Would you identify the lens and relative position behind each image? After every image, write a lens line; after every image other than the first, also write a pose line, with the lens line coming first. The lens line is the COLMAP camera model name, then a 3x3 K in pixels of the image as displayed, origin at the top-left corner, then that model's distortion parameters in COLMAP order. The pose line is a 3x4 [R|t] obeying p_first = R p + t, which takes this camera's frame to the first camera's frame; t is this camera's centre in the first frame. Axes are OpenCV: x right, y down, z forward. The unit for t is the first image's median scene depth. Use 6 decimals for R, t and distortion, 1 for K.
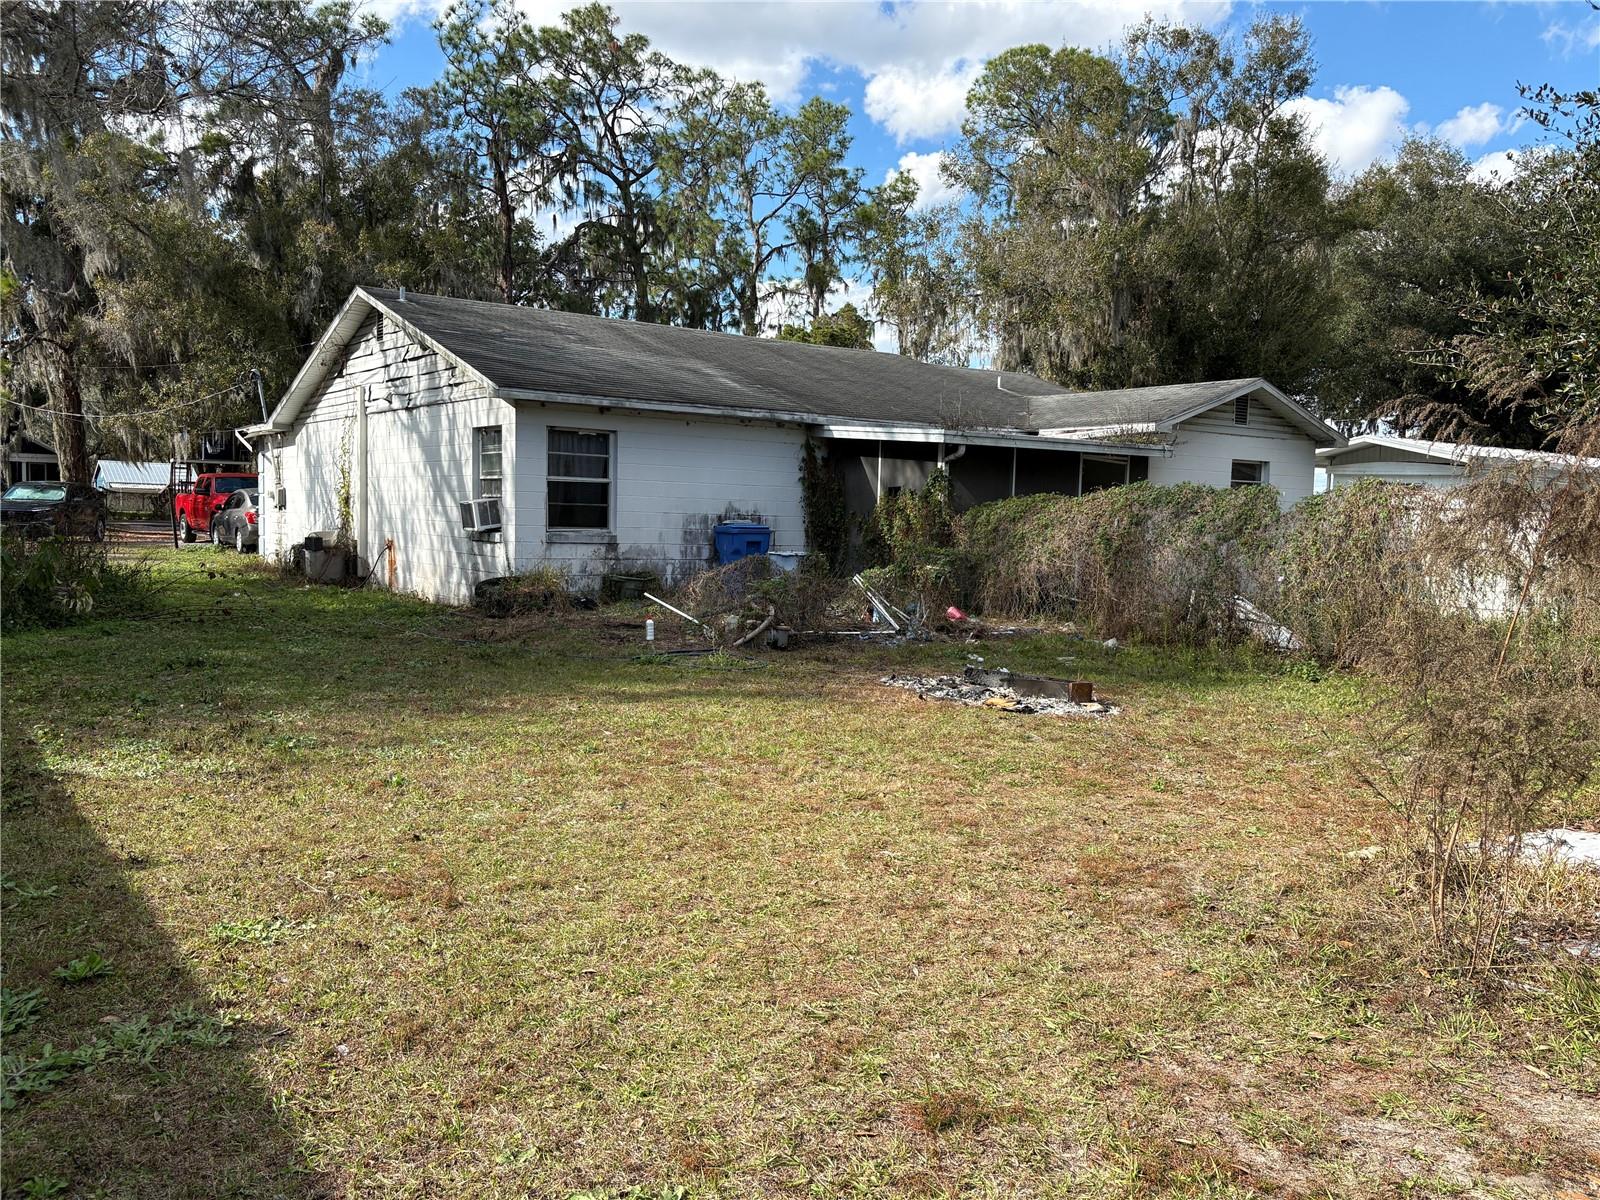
lens RADIAL K [[1223.2, 0, 810.2], [0, 1223.2, 596.1], [0, 0, 1]] dist [0.034162, -0.002680]
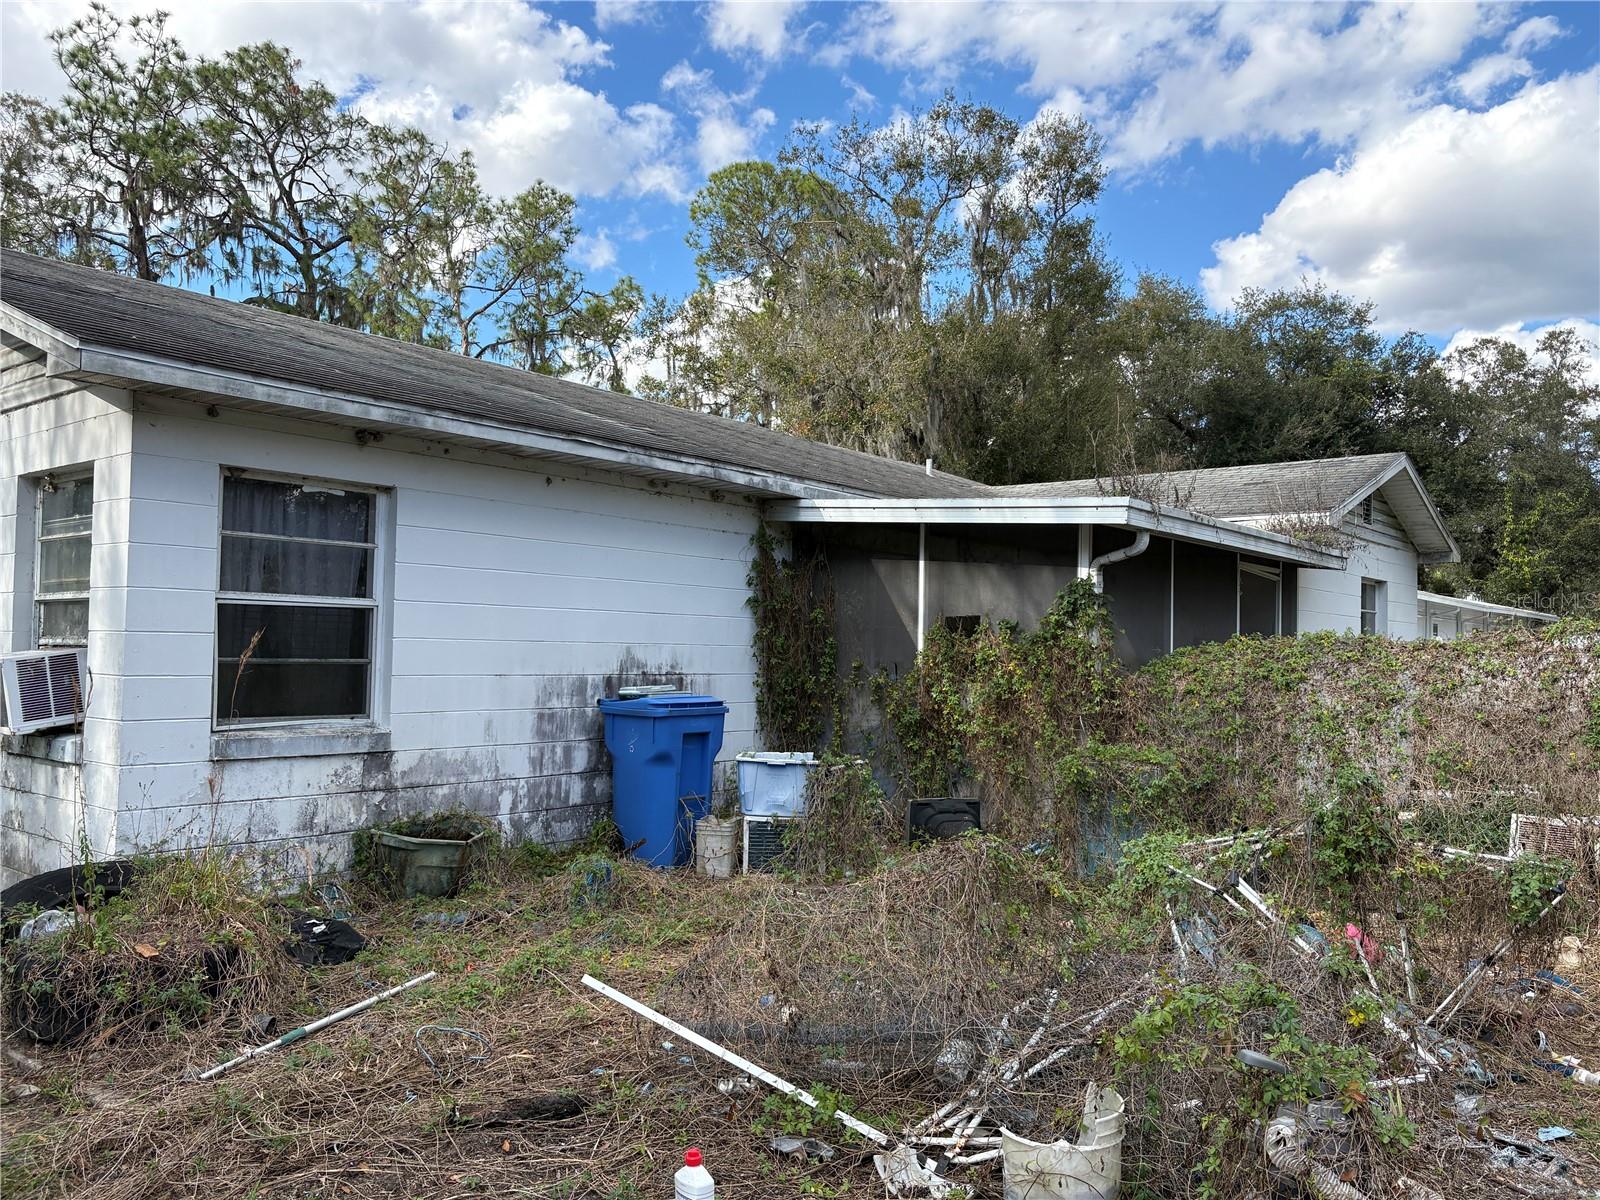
lens RADIAL K [[1234.6, 0, 801.7], [0, 1234.6, 601.6], [0, 0, 1]] dist [0.051899, -0.037429]
pose [[0.970043, 0.001763, 0.242925, -0.032642], [0.023436, 0.994631, -0.100800, -0.012531], [-0.241799, 0.103474, 0.964794, 0.143218]]
